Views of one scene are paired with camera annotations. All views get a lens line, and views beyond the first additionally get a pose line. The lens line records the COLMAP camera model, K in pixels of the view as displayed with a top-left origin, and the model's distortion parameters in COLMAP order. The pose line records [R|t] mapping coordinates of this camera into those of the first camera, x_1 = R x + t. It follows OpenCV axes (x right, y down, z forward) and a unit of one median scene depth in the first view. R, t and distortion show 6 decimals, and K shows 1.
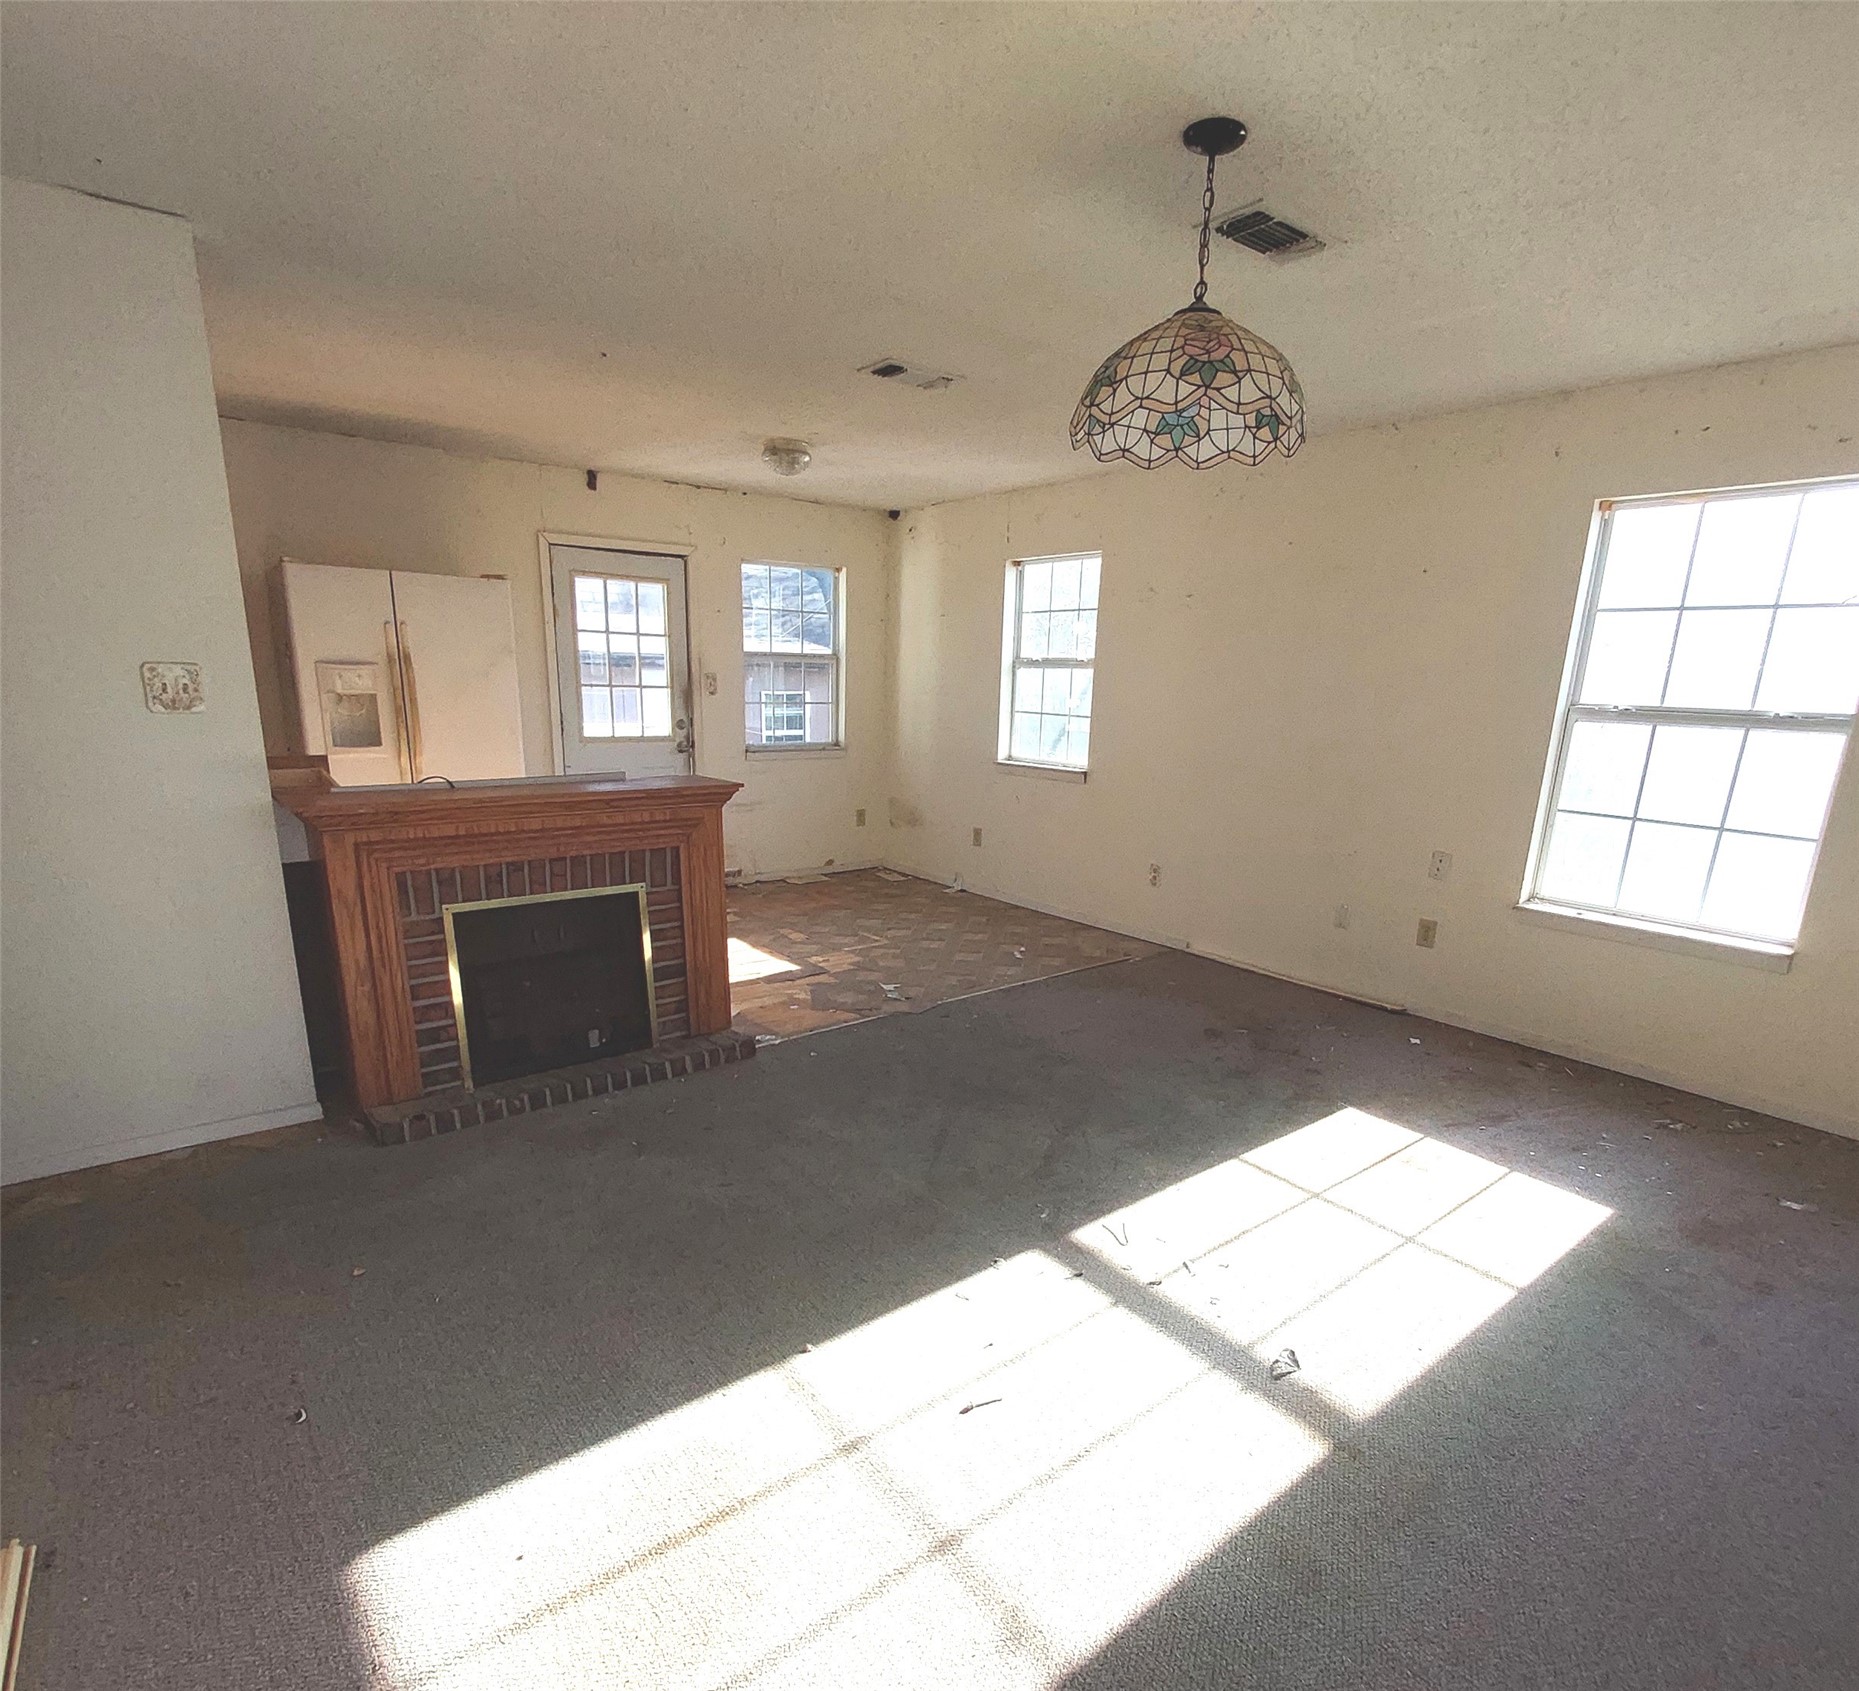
lens RADIAL K [[992.4, 0, 956.1], [0, 992.4, 946.6], [0, 0, 1]] dist [-0.003745, 0.000710]
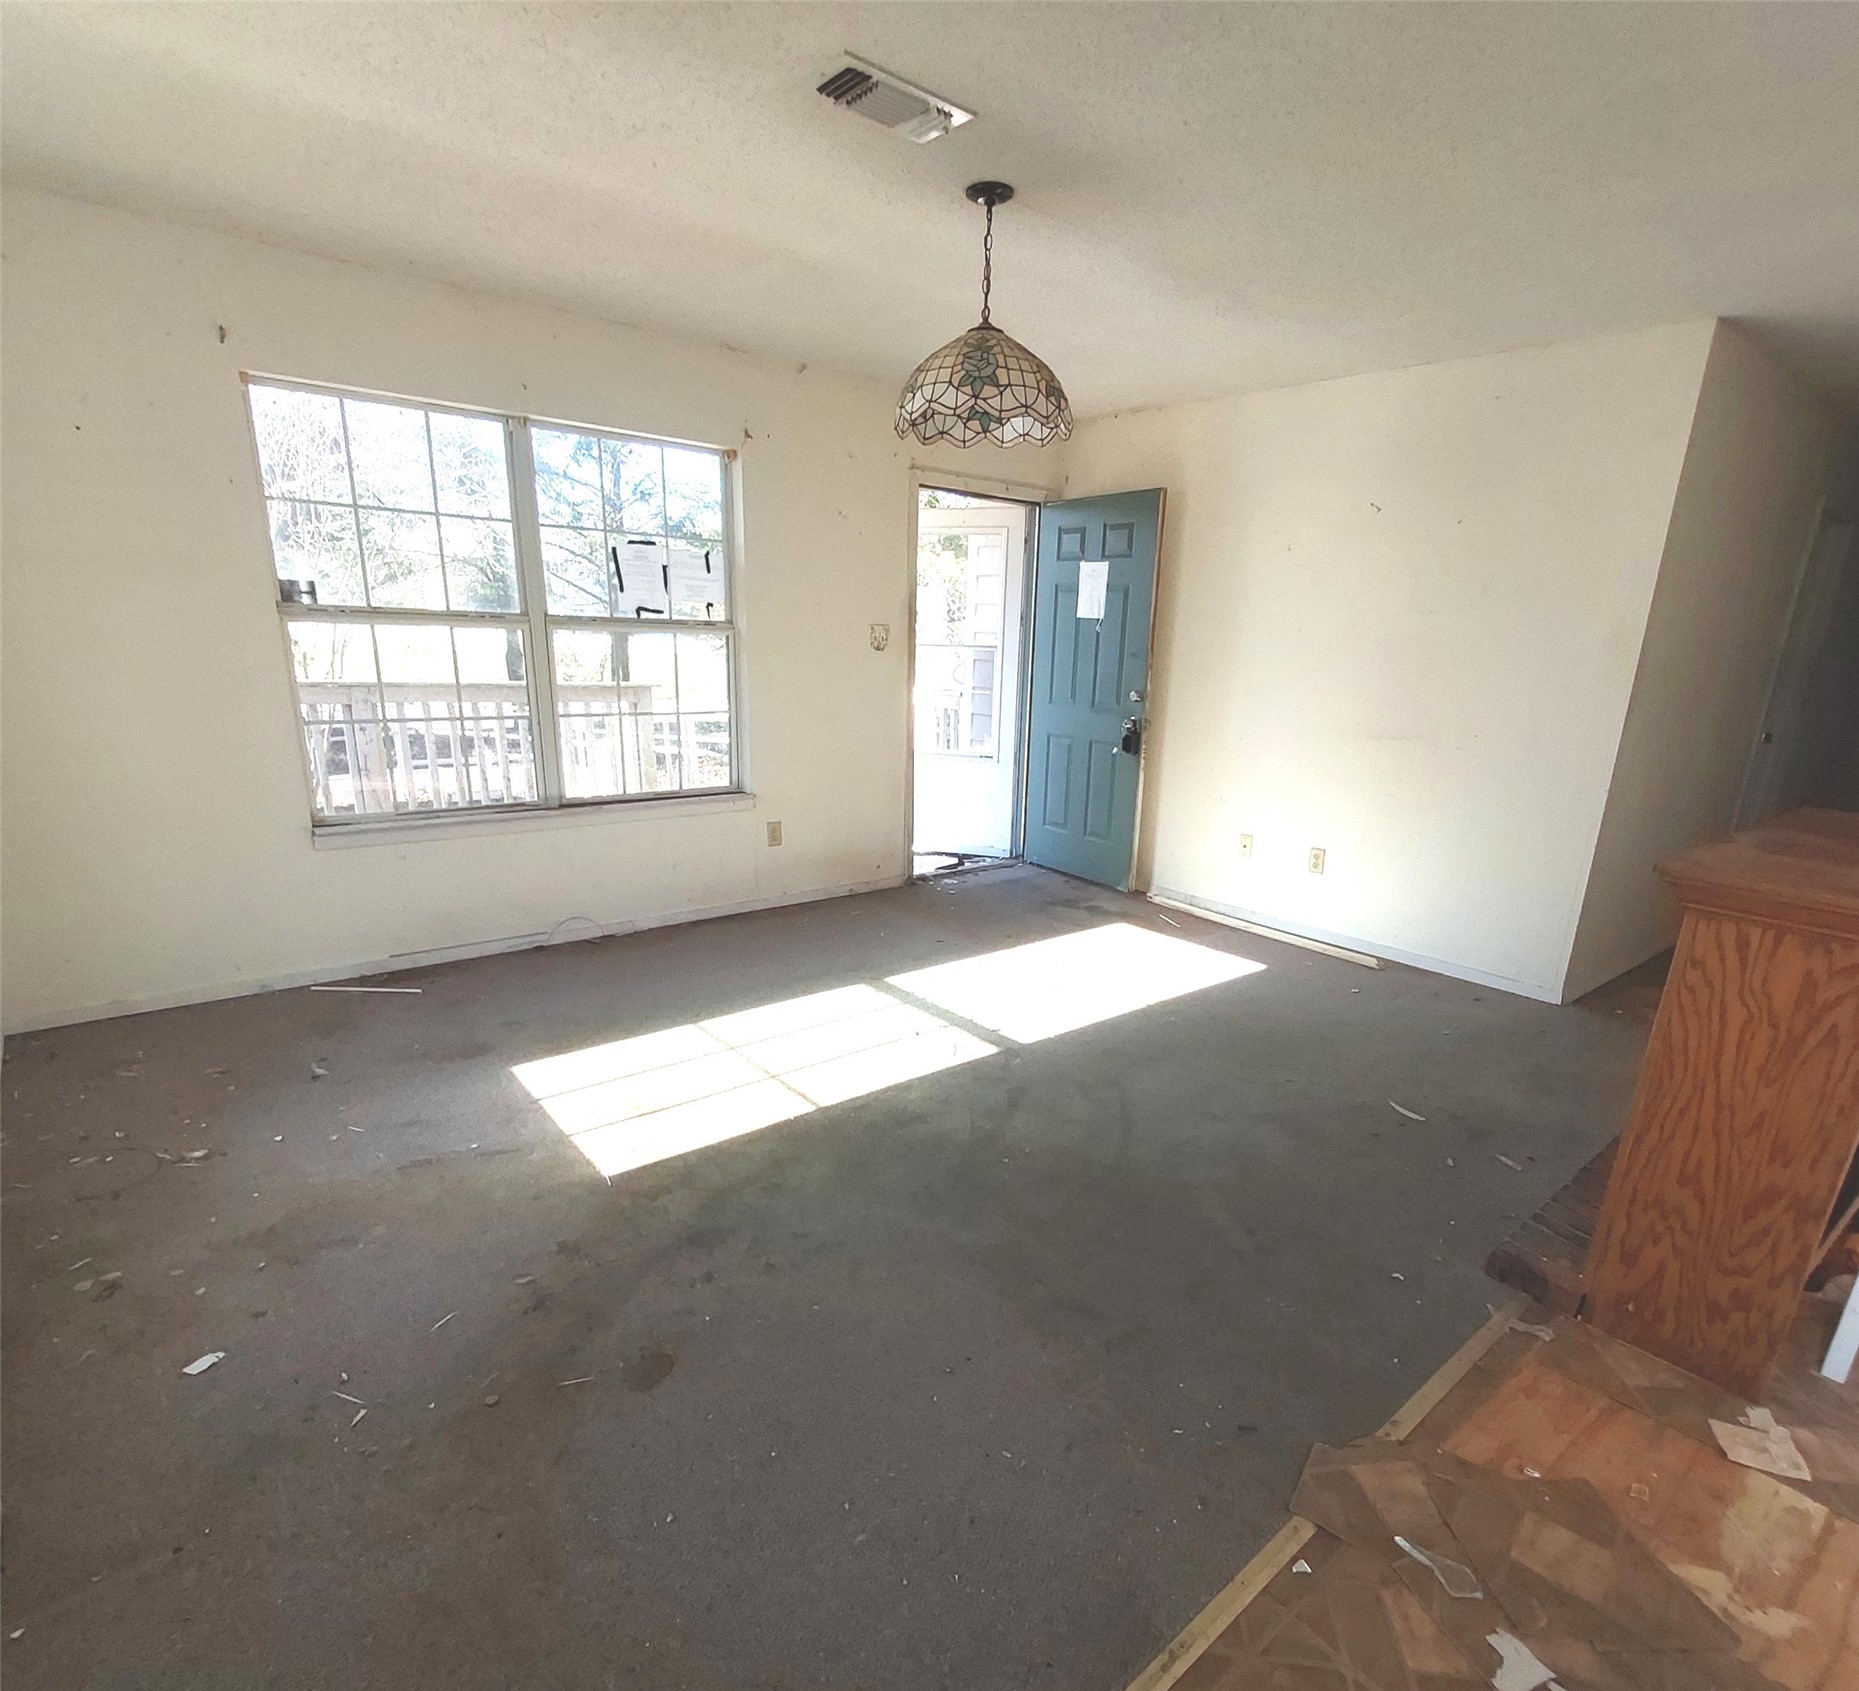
lens RADIAL K [[992.4, 0, 956.1], [0, 992.4, 946.6], [0, 0, 1]] dist [-0.003745, 0.000710]
pose [[-0.997267, -0.057852, -0.045949, 0.103243], [-0.073511, 0.839101, 0.538986, -0.230075], [0.007375, 0.540891, -0.841061, 0.878557]]
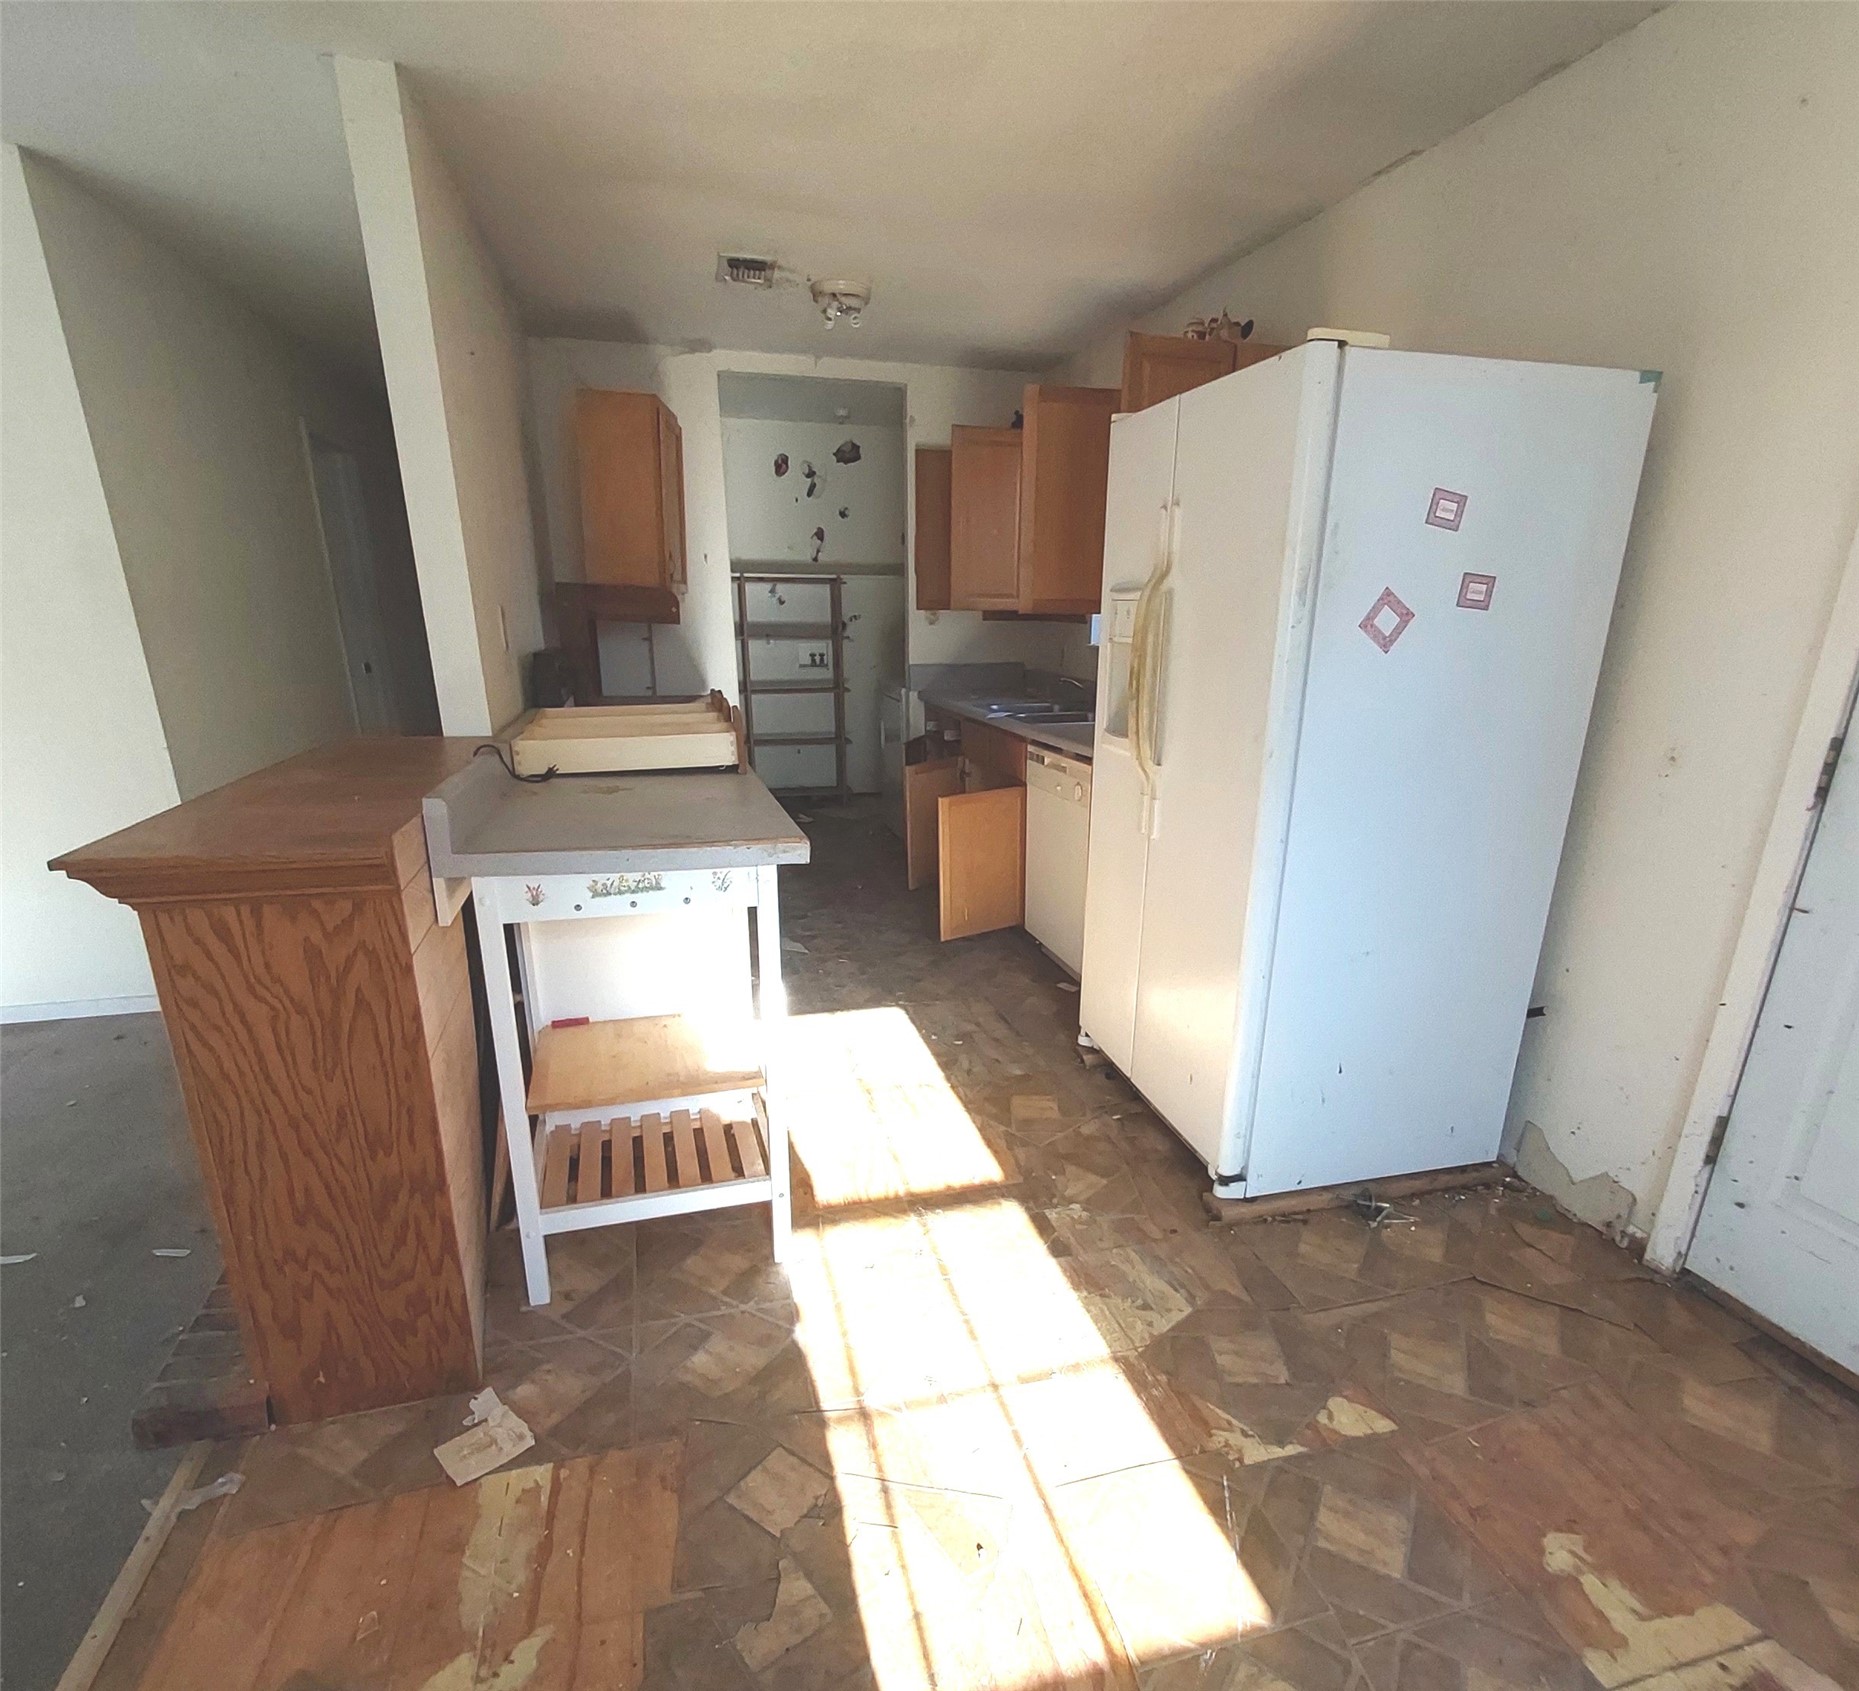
lens RADIAL K [[992.4, 0, 956.1], [0, 992.4, 946.6], [0, 0, 1]] dist [-0.003745, 0.000710]
pose [[-0.390724, 0.264020, -0.881832, -0.010372], [-0.261129, 0.886838, 0.381221, -0.218348], [0.882693, 0.379224, -0.277566, 0.847891]]
